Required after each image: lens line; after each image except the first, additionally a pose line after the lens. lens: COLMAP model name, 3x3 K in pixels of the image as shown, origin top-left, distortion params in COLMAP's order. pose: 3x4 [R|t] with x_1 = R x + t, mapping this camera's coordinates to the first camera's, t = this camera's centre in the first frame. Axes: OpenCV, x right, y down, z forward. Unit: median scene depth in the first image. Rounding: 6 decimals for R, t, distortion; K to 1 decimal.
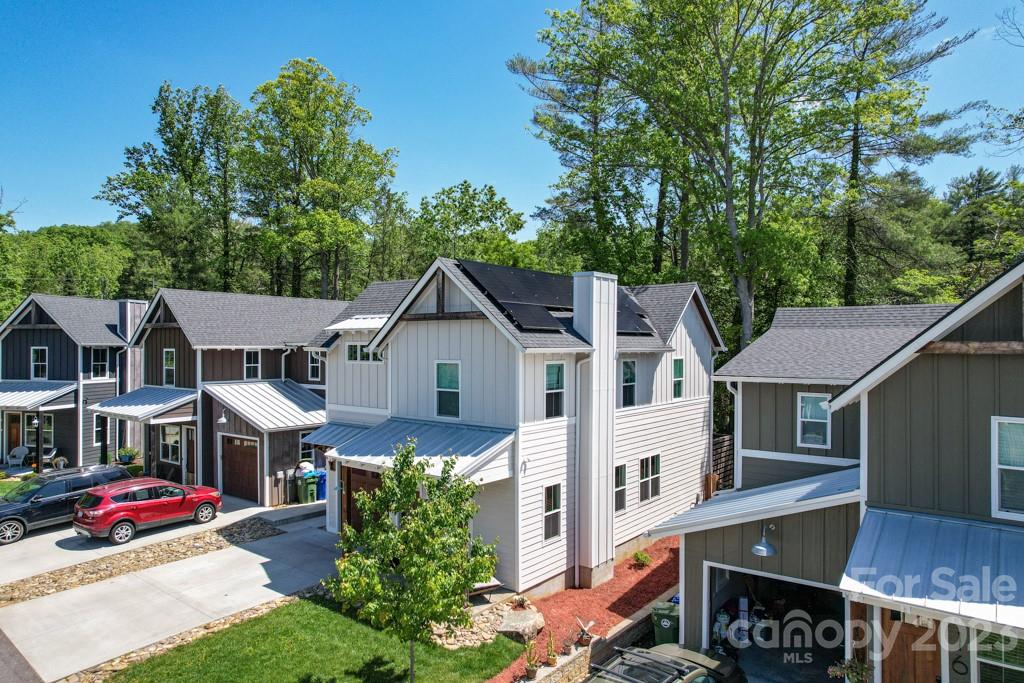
lens RADIAL K [[646.5, 0, 512.0], [0, 646.5, 341.5], [0, 0, 1]] dist [-0.064797, 0.056792]
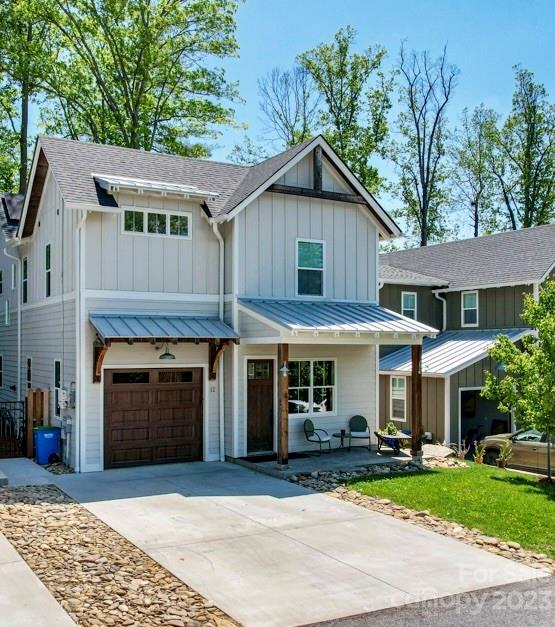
lens RADIAL K [[646.4, 0, 211.0], [0, 646.4, 336.2], [0, 0, 1]] dist [-0.005351, -0.012052]
pose [[0.407301, 0.009639, 0.913243, -1.074891], [-0.008636, 0.999940, -0.006703, 0.186919], [-0.913253, -0.005156, 0.407359, 0.724163]]
